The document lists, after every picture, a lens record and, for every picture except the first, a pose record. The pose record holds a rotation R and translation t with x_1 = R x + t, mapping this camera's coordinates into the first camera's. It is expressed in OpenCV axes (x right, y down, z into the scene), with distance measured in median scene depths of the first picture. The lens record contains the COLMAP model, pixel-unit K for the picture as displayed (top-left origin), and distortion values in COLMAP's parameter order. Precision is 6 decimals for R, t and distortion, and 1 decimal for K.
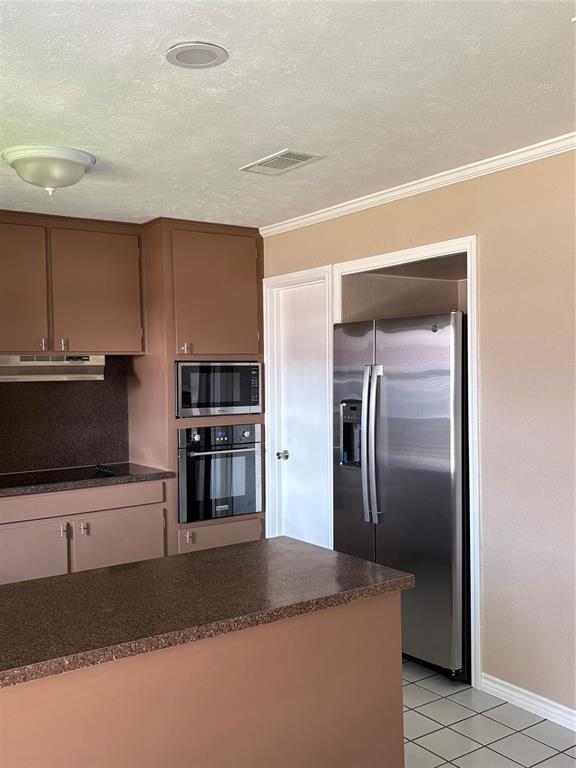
lens RADIAL K [[756.8, 0, 287.5], [0, 756.8, 382.4], [0, 0, 1]] dist [0.063976, 0.000000]
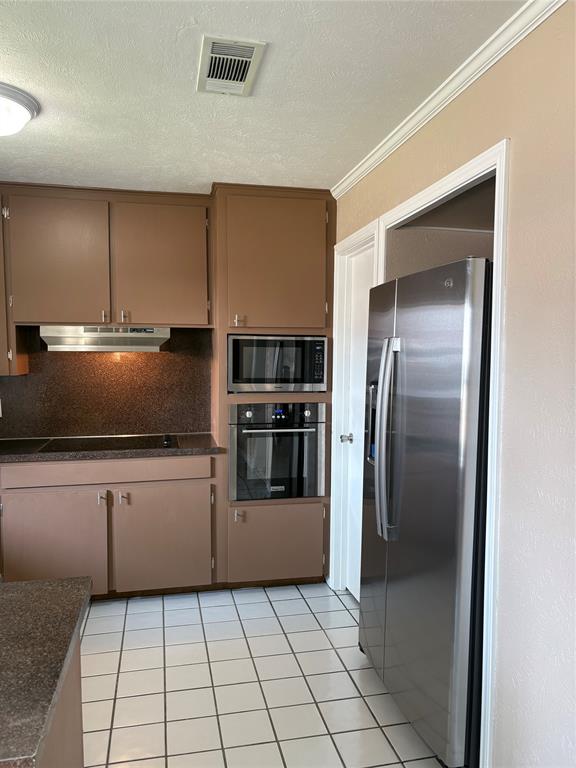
lens RADIAL K [[586.6, 0, 287.9], [0, 586.6, 388.1], [0, 0, 1]] dist [0.047267, 0.001959]
pose [[0.920018, 0.042999, -0.389509, 0.213056], [-0.024208, 0.998300, 0.053027, -0.000846], [0.391127, -0.039357, 0.919495, 0.335607]]
